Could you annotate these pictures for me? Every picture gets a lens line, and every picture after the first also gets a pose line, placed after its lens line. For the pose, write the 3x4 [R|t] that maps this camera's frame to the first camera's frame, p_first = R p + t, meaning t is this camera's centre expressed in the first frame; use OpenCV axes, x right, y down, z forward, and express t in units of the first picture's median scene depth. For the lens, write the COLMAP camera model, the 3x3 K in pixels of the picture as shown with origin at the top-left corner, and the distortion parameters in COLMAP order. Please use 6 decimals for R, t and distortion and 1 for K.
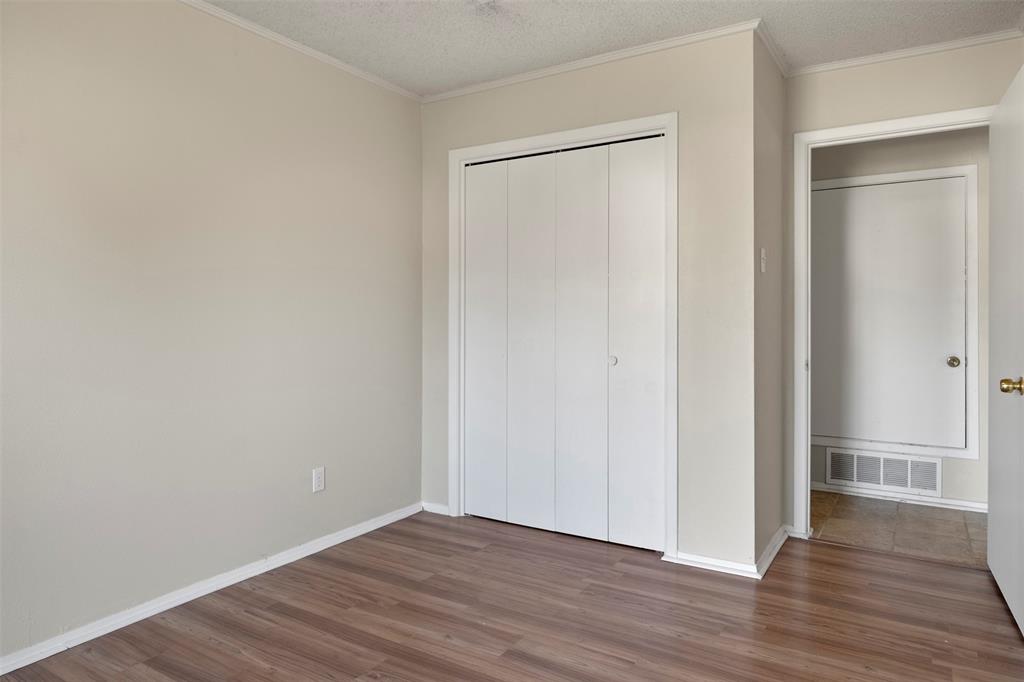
lens RADIAL K [[654.7, 0, 510.8], [0, 654.7, 338.2], [0, 0, 1]] dist [-0.003407, -0.001260]
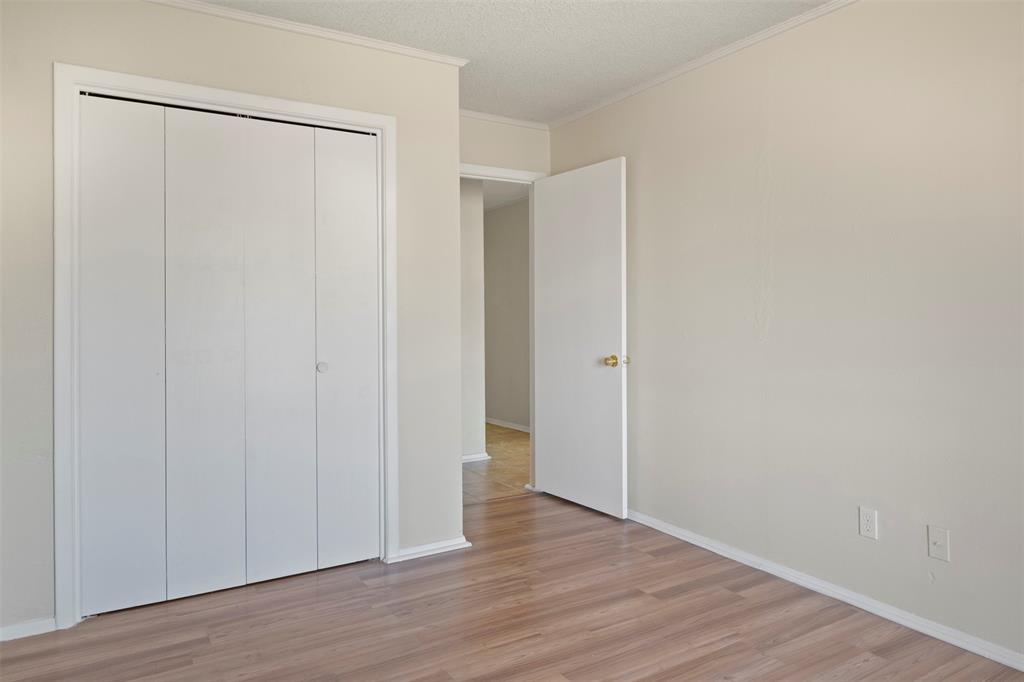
lens RADIAL K [[654.7, 0, 516.4], [0, 654.7, 332.3], [0, 0, 1]] dist [-0.003407, -0.001260]
pose [[0.448148, -0.022256, 0.893682, -0.579697], [0.033171, 0.999416, 0.008256, -0.013861], [-0.893344, 0.025944, 0.448625, 0.385186]]
